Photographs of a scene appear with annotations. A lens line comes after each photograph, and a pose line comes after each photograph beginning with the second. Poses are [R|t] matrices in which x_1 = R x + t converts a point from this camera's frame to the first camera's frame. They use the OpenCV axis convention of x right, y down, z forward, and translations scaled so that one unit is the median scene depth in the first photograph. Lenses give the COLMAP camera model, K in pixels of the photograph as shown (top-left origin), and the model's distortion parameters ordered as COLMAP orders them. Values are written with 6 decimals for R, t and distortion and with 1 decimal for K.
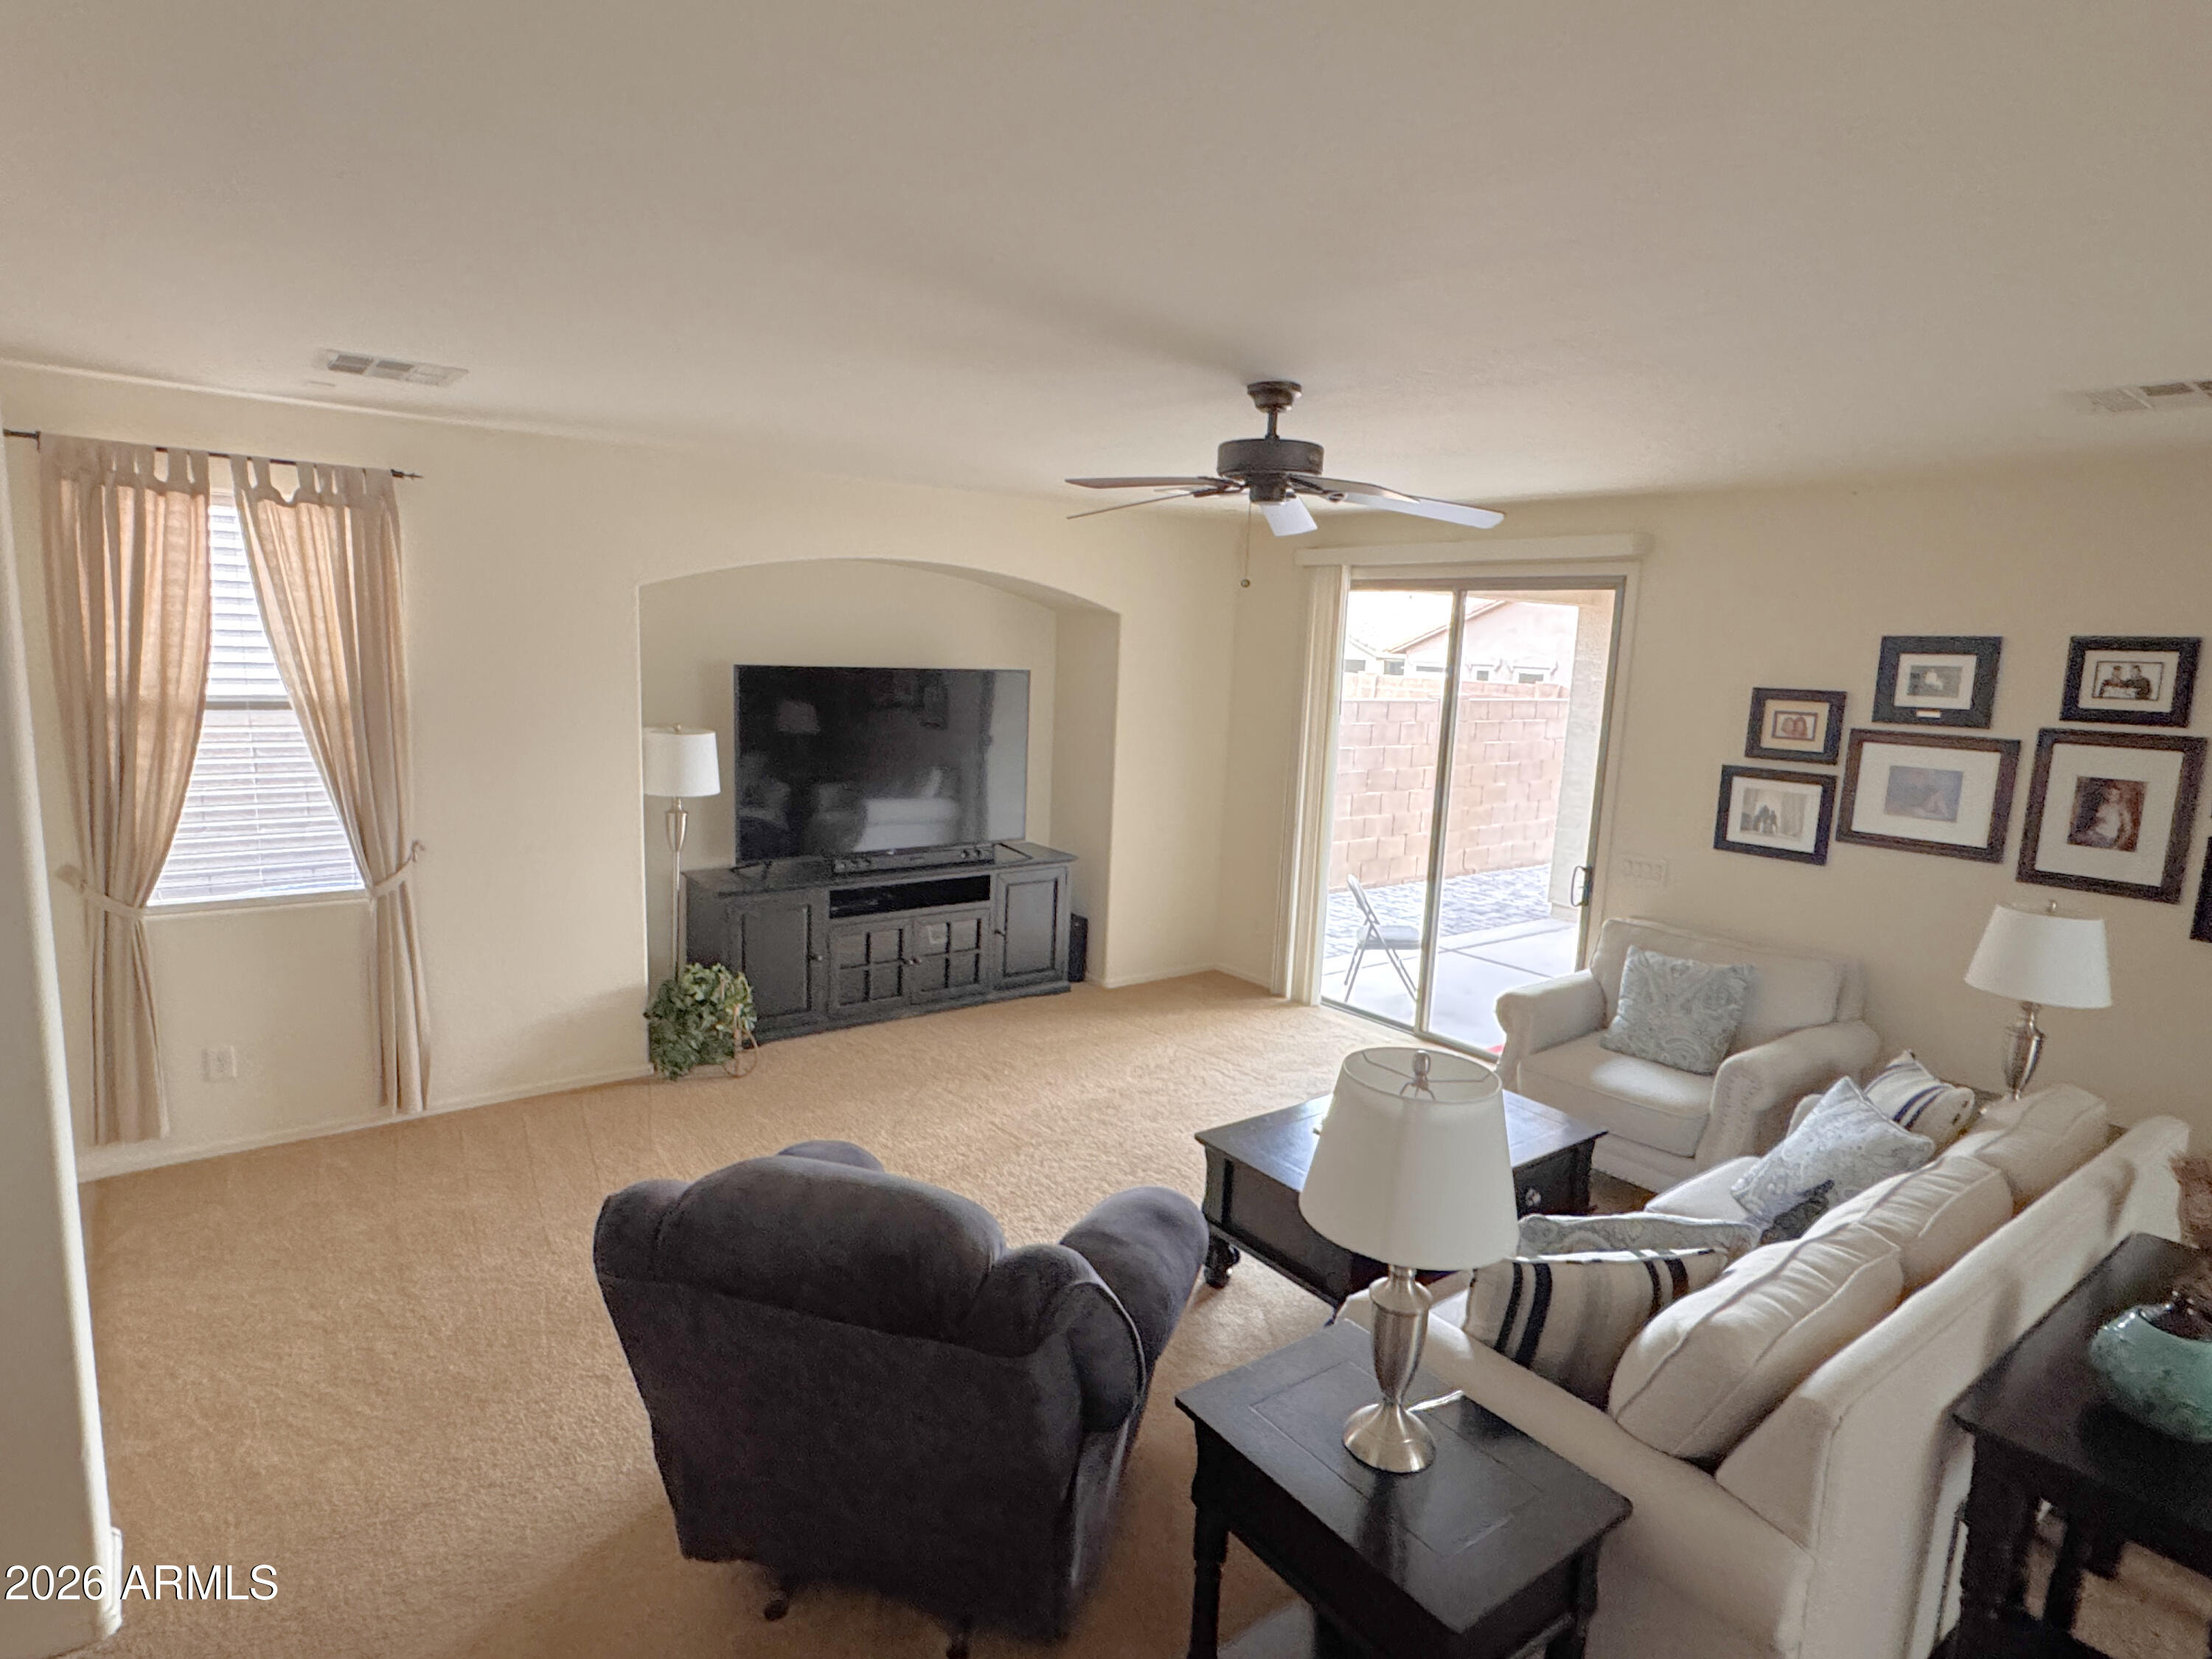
lens RADIAL K [[1197.4, 0, 1105.4], [0, 1197.4, 835.0], [0, 0, 1]] dist [0.000302, -0.001903]
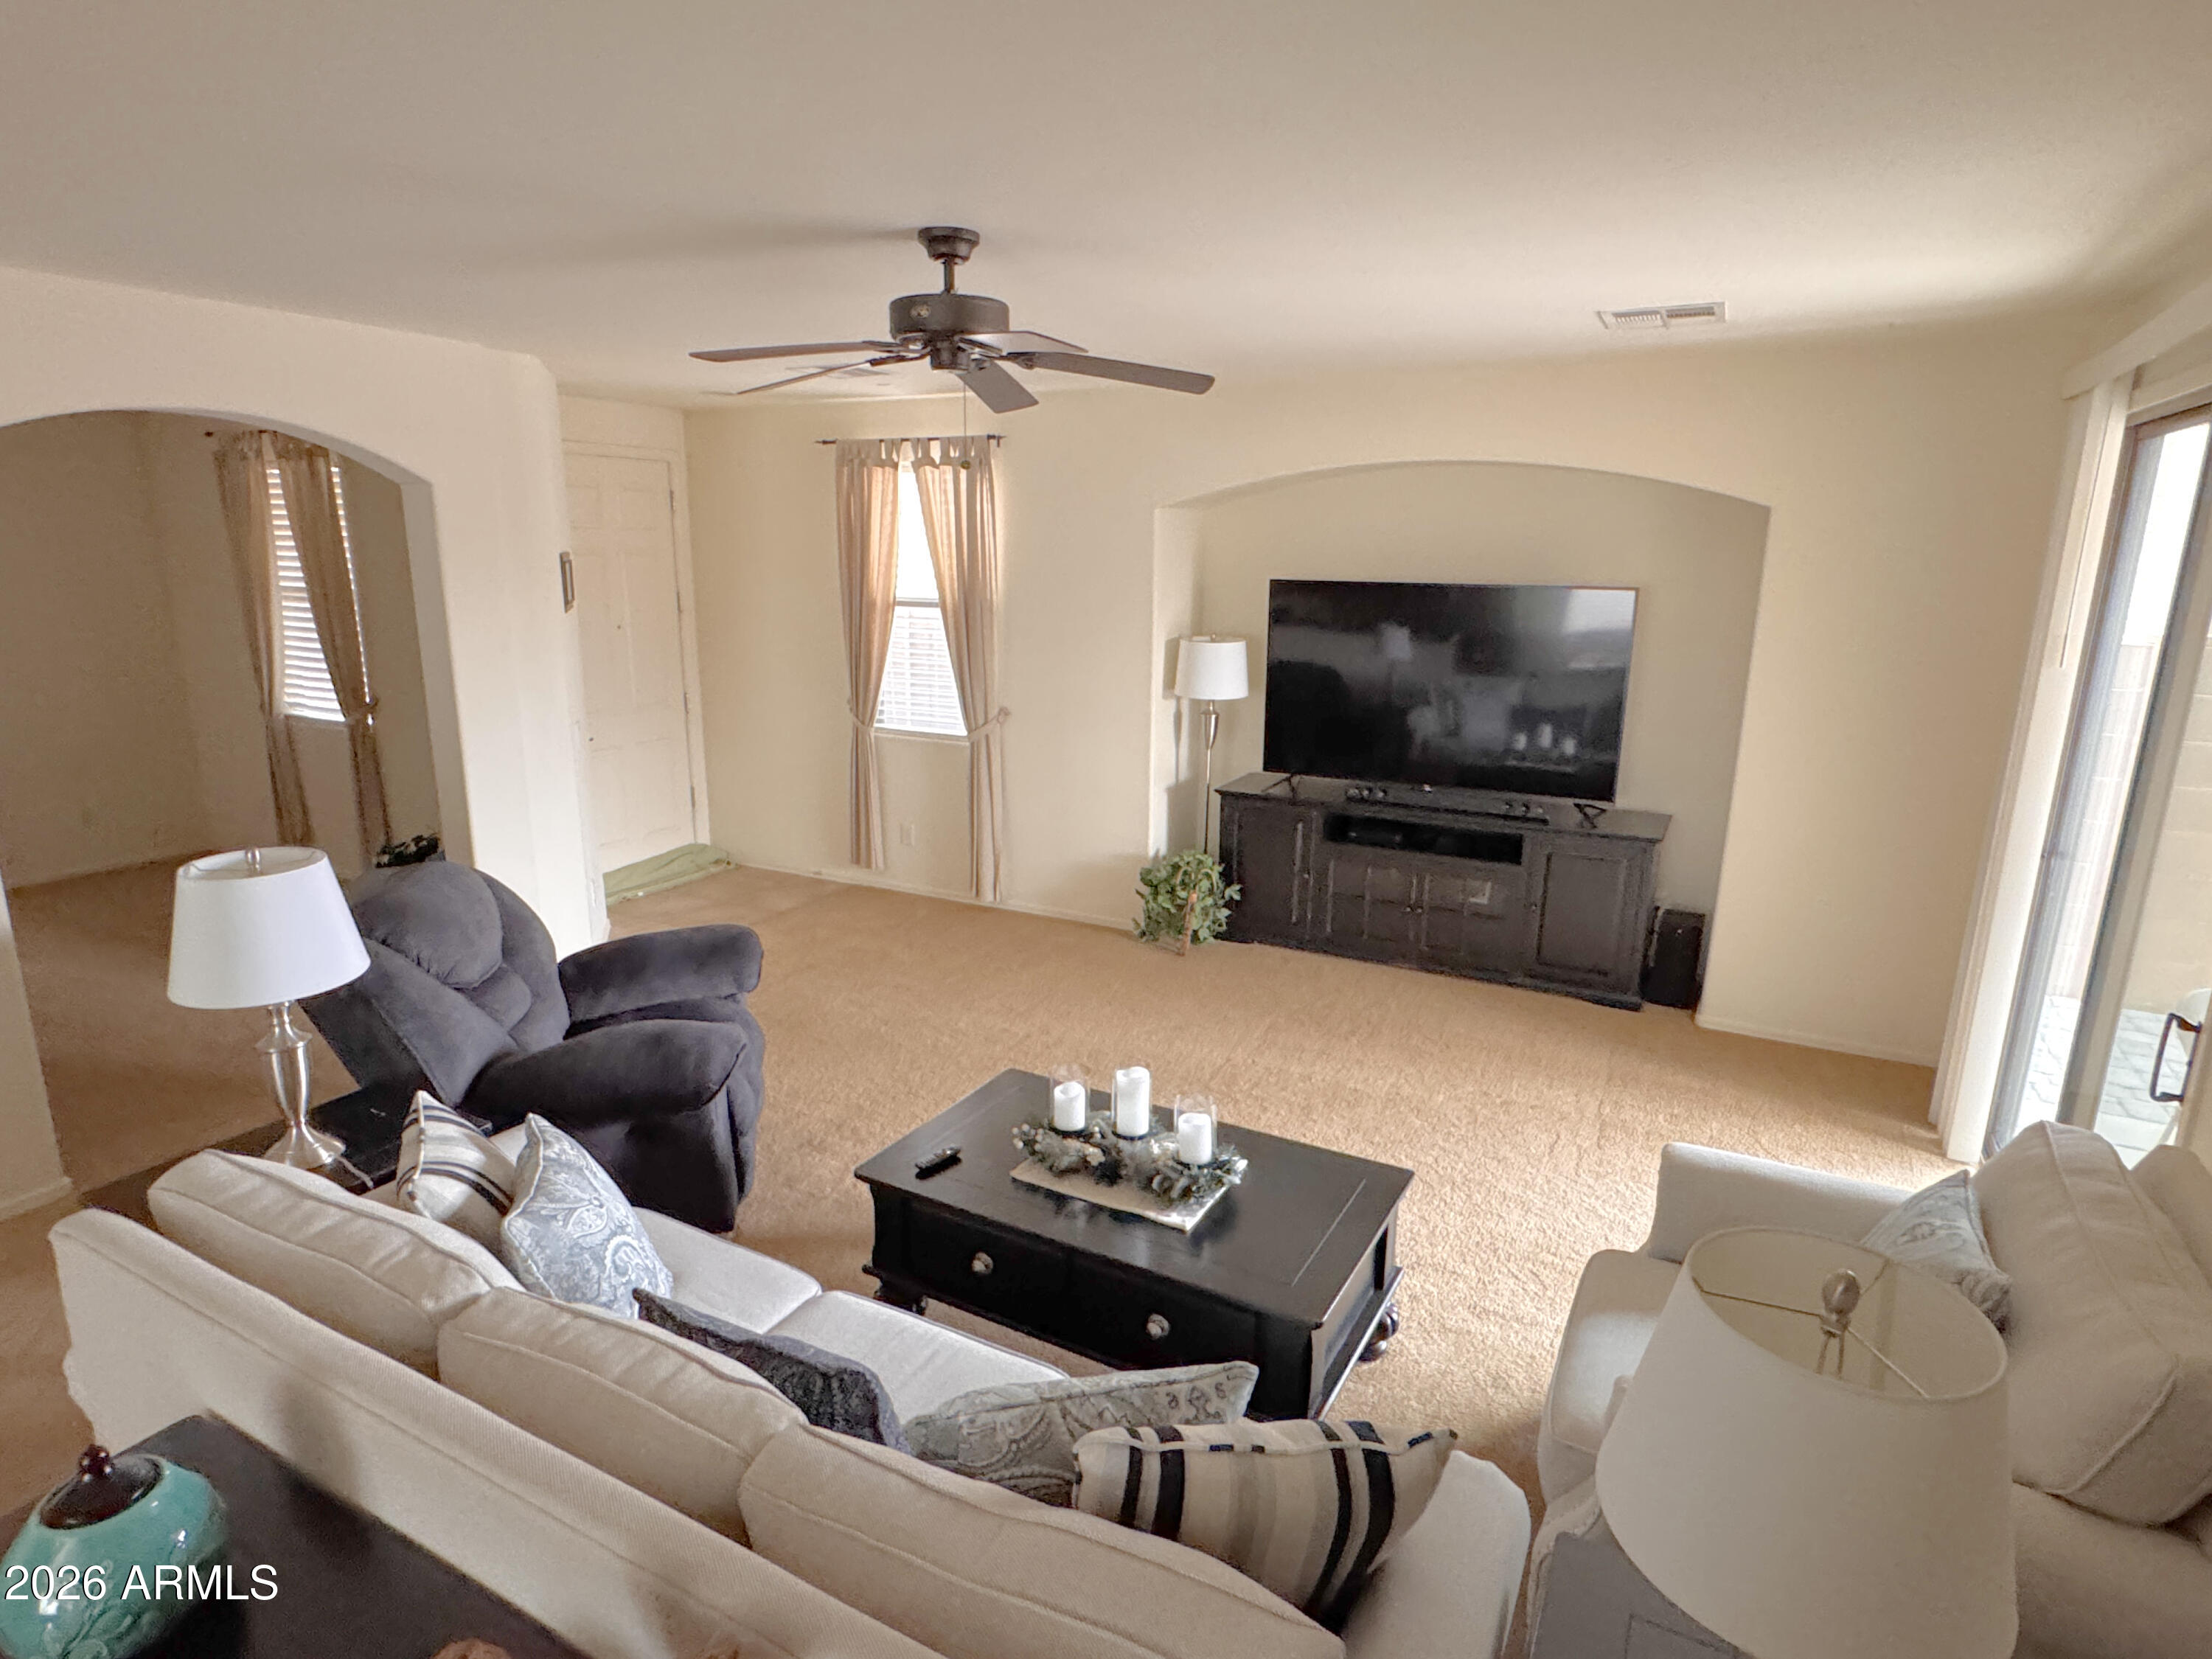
lens RADIAL K [[1197.4, 0, 1105.4], [0, 1197.4, 835.0], [0, 0, 1]] dist [0.000302, -0.001903]
pose [[0.416074, 0.178003, -0.891738, 0.661631], [-0.140864, 0.981433, 0.130181, -0.043016], [0.898354, 0.071448, 0.433423, 0.474616]]
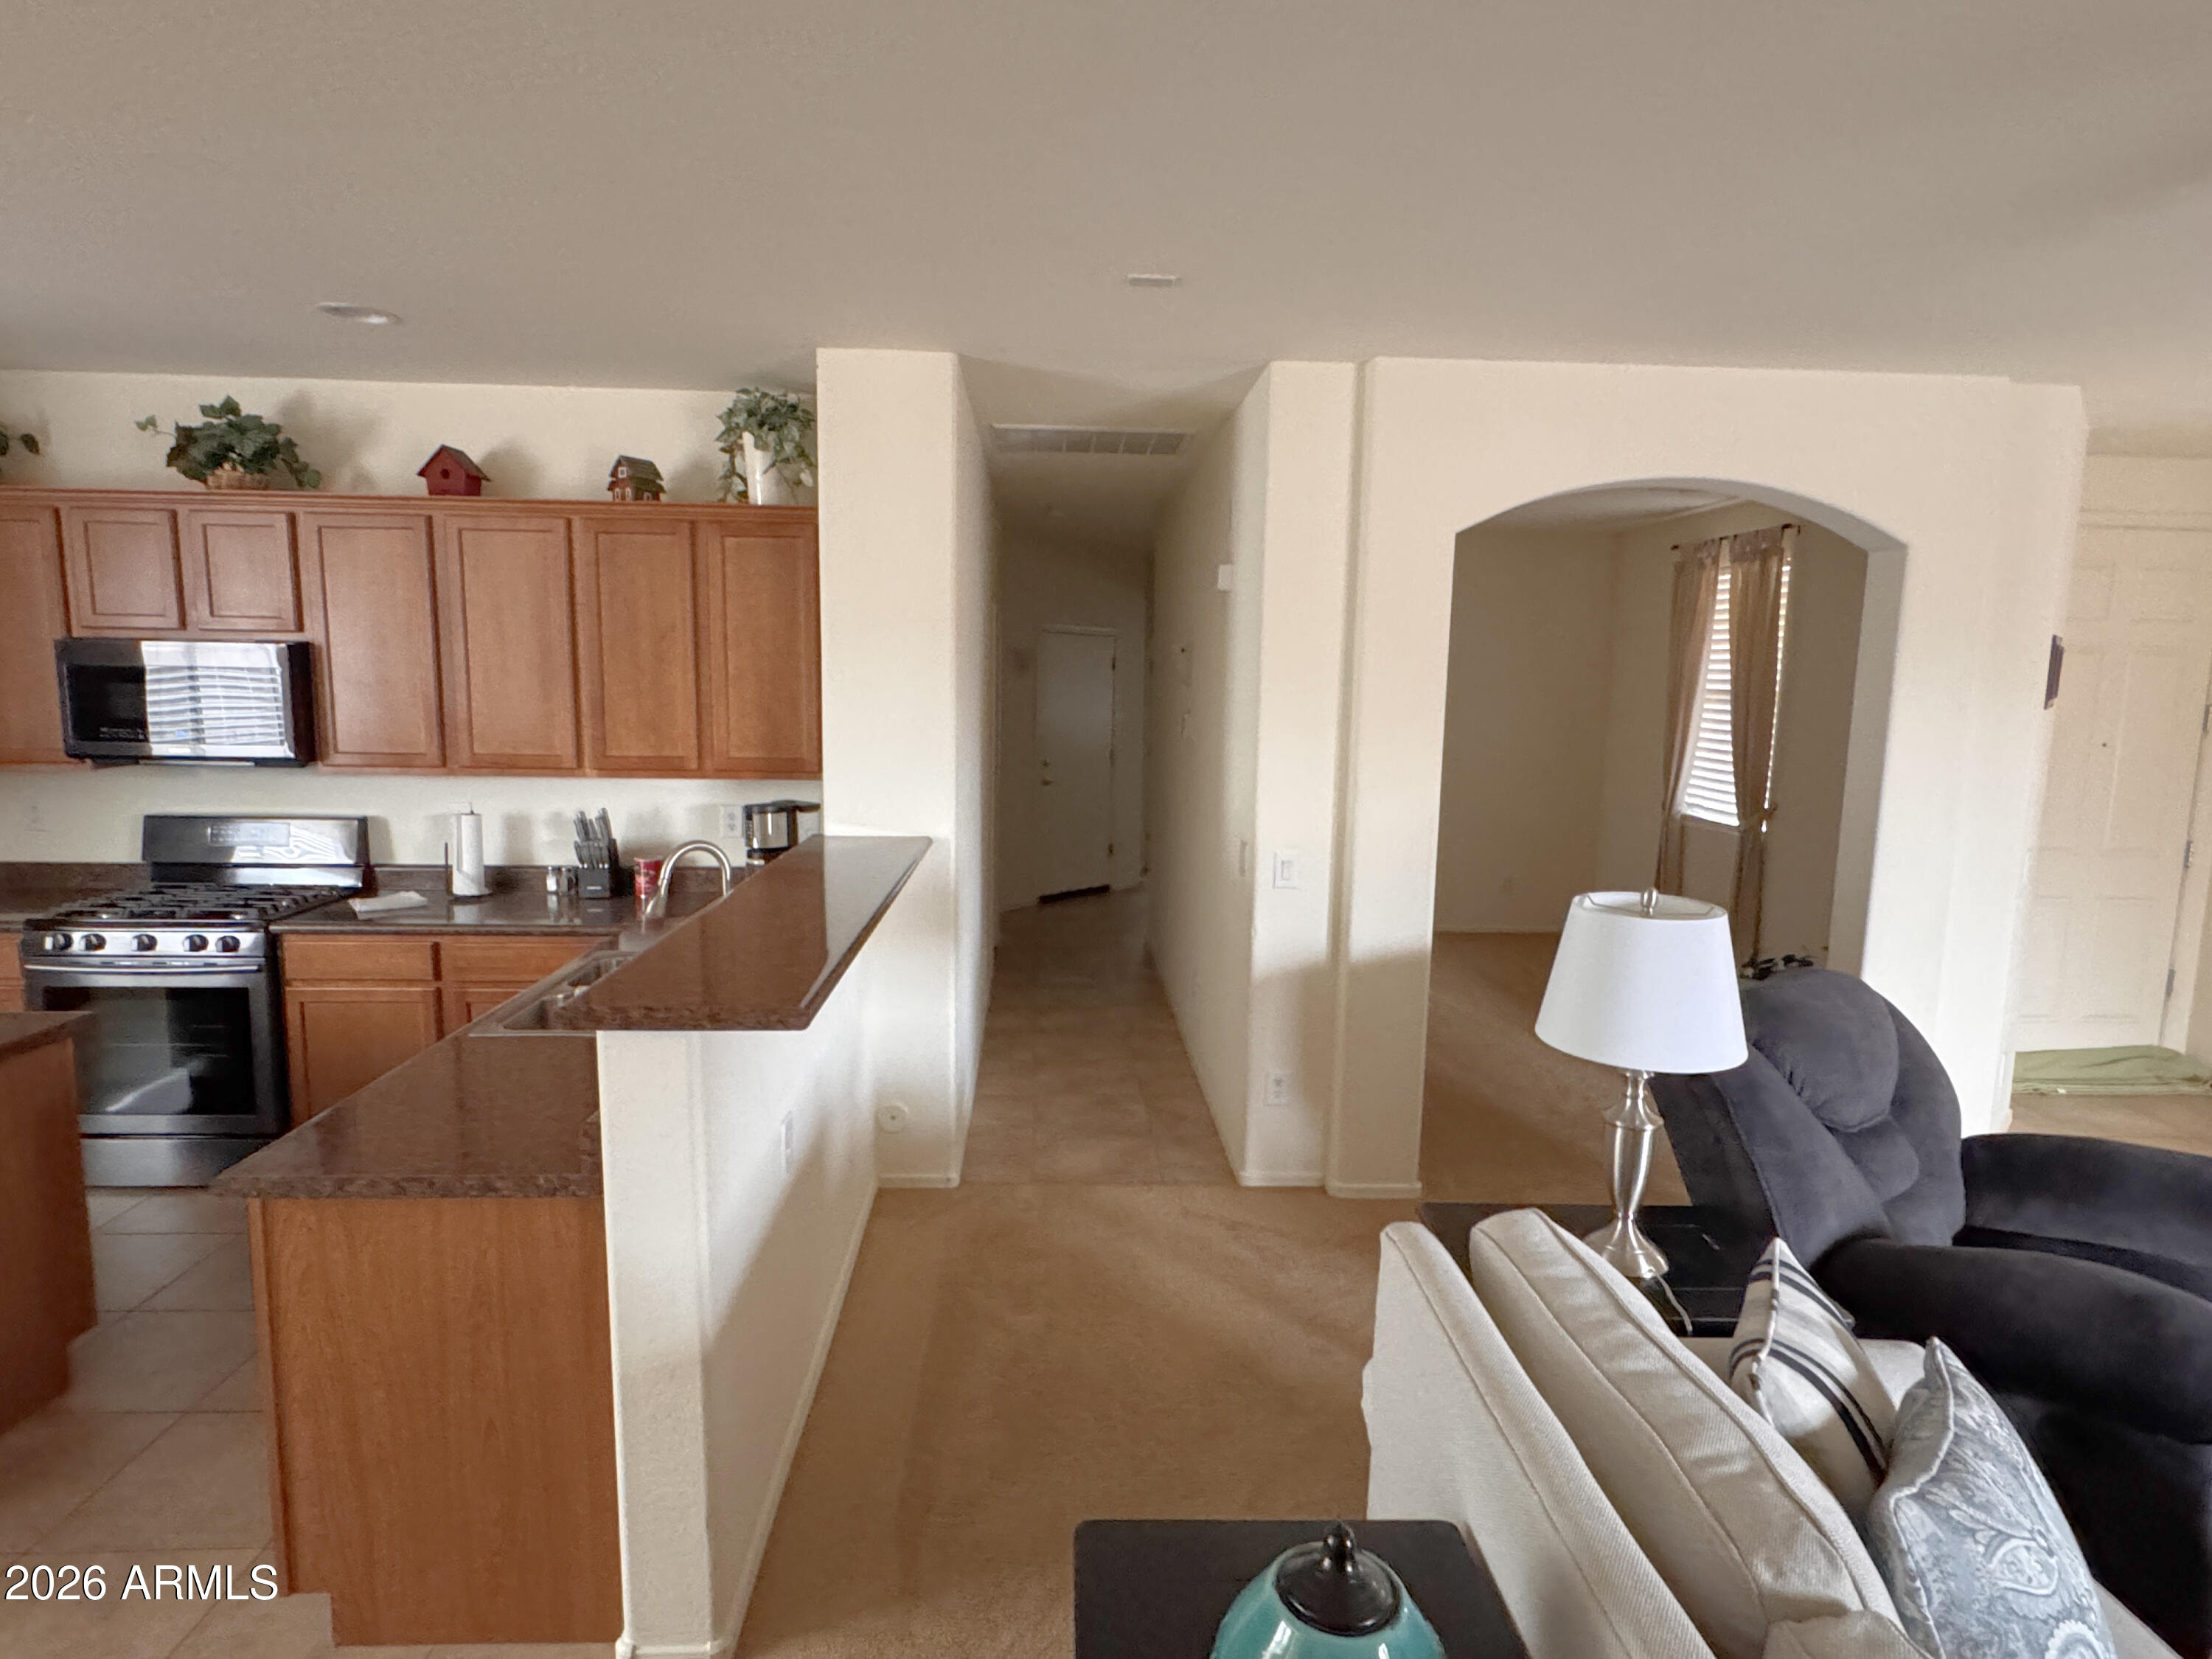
lens RADIAL K [[1197.4, 0, 1105.4], [0, 1197.4, 835.0], [0, 0, 1]] dist [0.000302, -0.001903]
pose [[-0.577584, 0.056255, -0.814391, 0.541125], [-0.173758, 0.966290, 0.189981, 0.008343], [0.797624, 0.251237, -0.548339, 0.448401]]
